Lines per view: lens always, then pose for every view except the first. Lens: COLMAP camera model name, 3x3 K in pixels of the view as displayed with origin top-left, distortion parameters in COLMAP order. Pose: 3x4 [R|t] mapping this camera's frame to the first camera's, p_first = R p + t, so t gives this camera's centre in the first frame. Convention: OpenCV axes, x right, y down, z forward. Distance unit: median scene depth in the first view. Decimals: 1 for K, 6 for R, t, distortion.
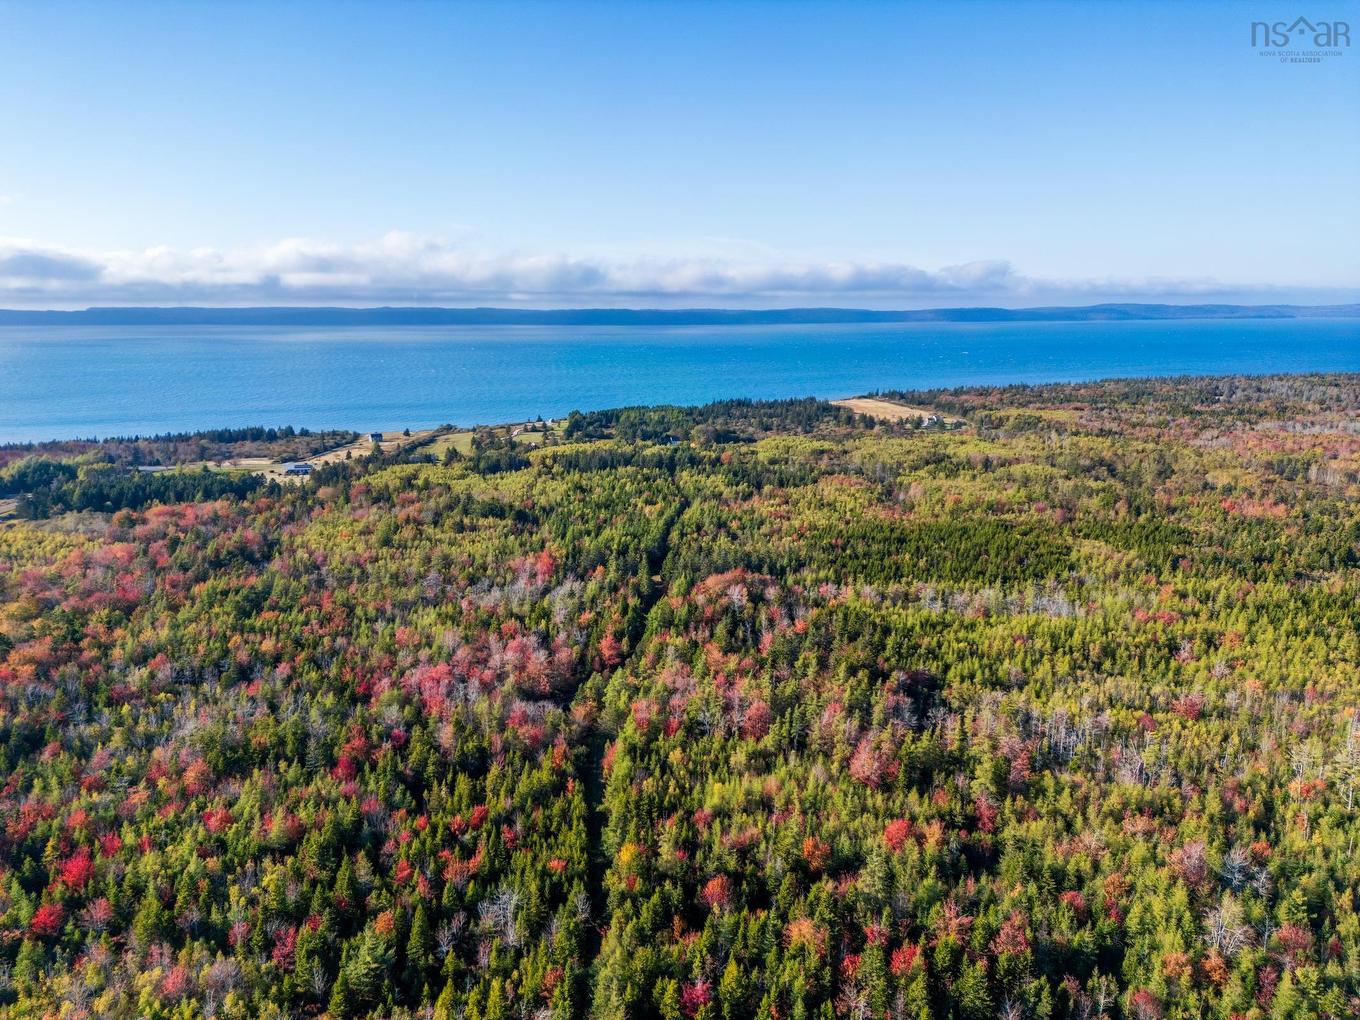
lens RADIAL K [[945.5, 0, 680.0], [0, 945.5, 510.0], [0, 0, 1]] dist [0.094423, -0.106523]
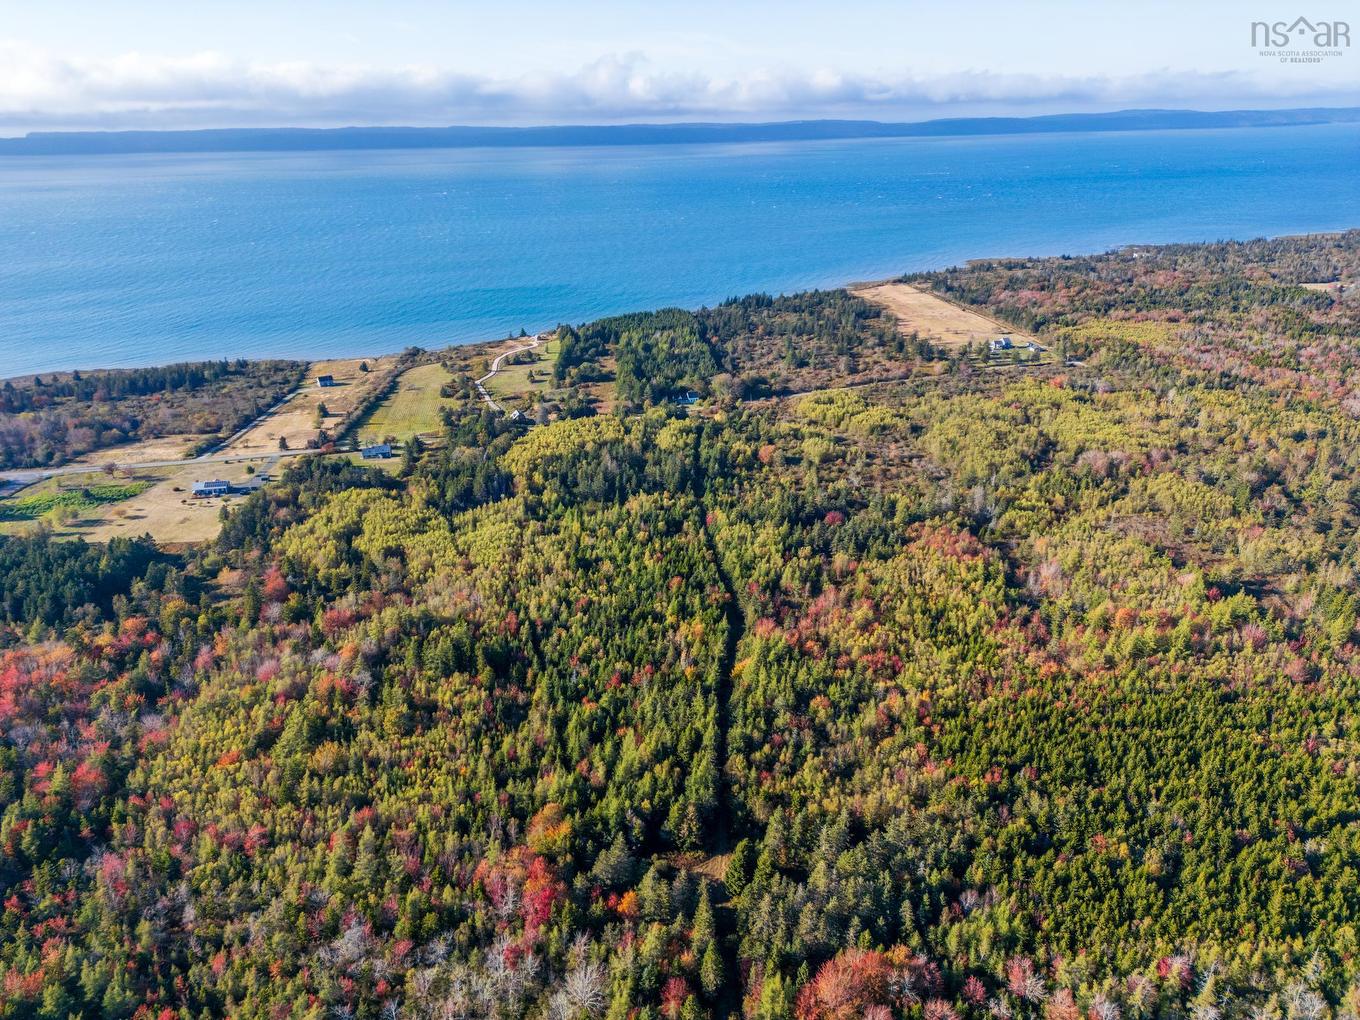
lens RADIAL K [[945.5, 0, 680.0], [0, 945.5, 510.0], [0, 0, 1]] dist [0.094423, -0.106523]
pose [[0.999861, -0.015749, 0.005420, -0.039396], [0.014500, 0.983195, 0.181979, -0.225286], [-0.008194, -0.181875, 0.983287, 0.338841]]
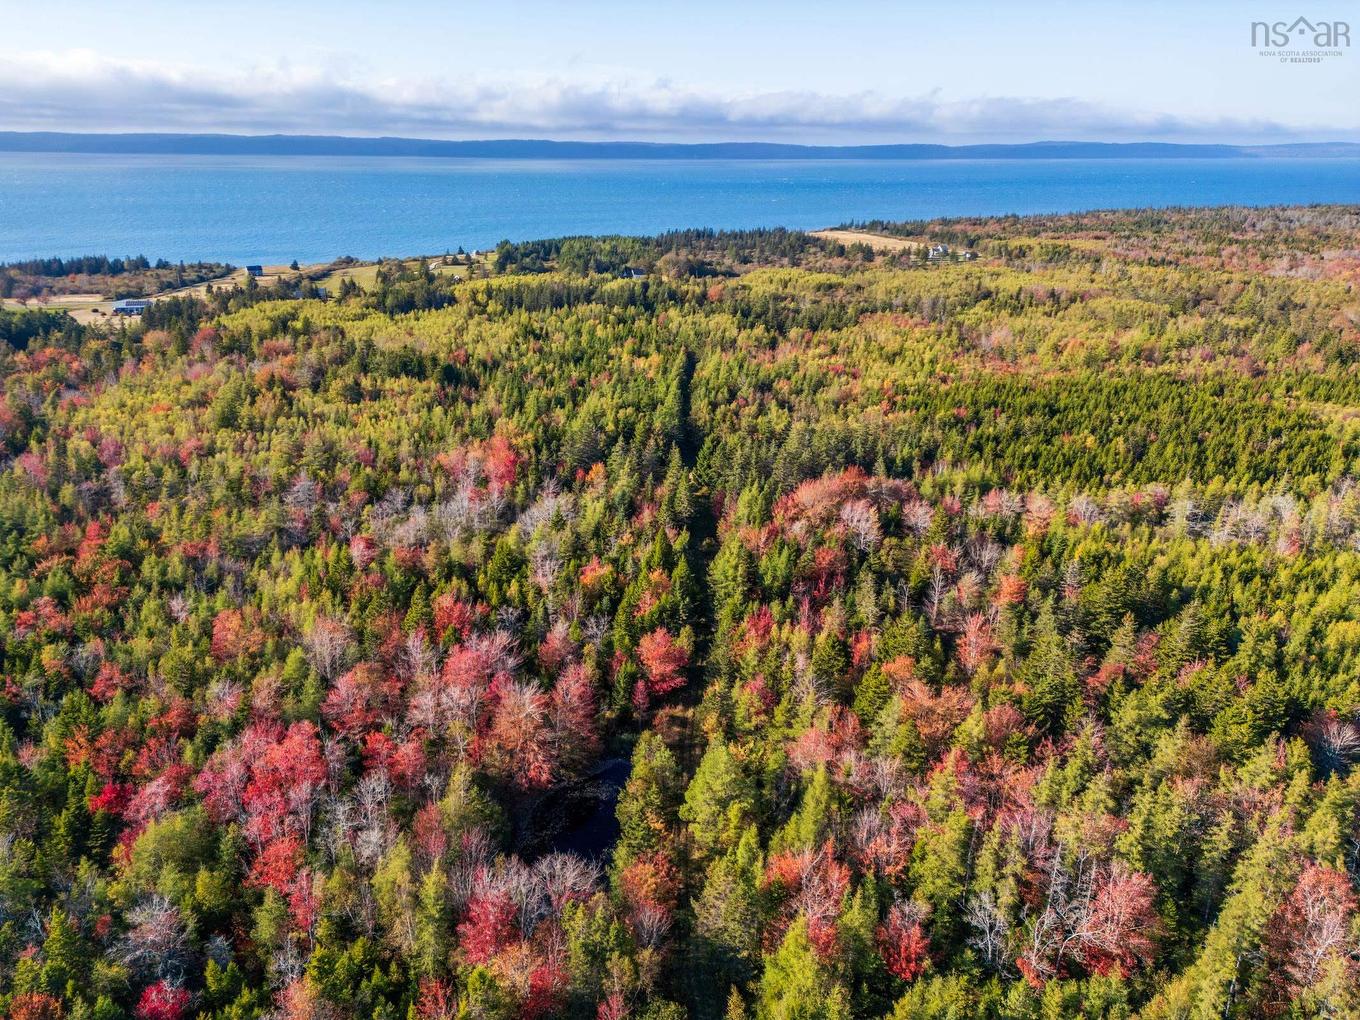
lens RADIAL K [[945.5, 0, 680.0], [0, 945.5, 510.0], [0, 0, 1]] dist [0.094423, -0.106523]
pose [[0.996961, -0.018163, 0.075757, -0.060041], [0.006207, 0.987870, 0.155159, -0.002403], [-0.077656, -0.154217, 0.984981, 0.317955]]
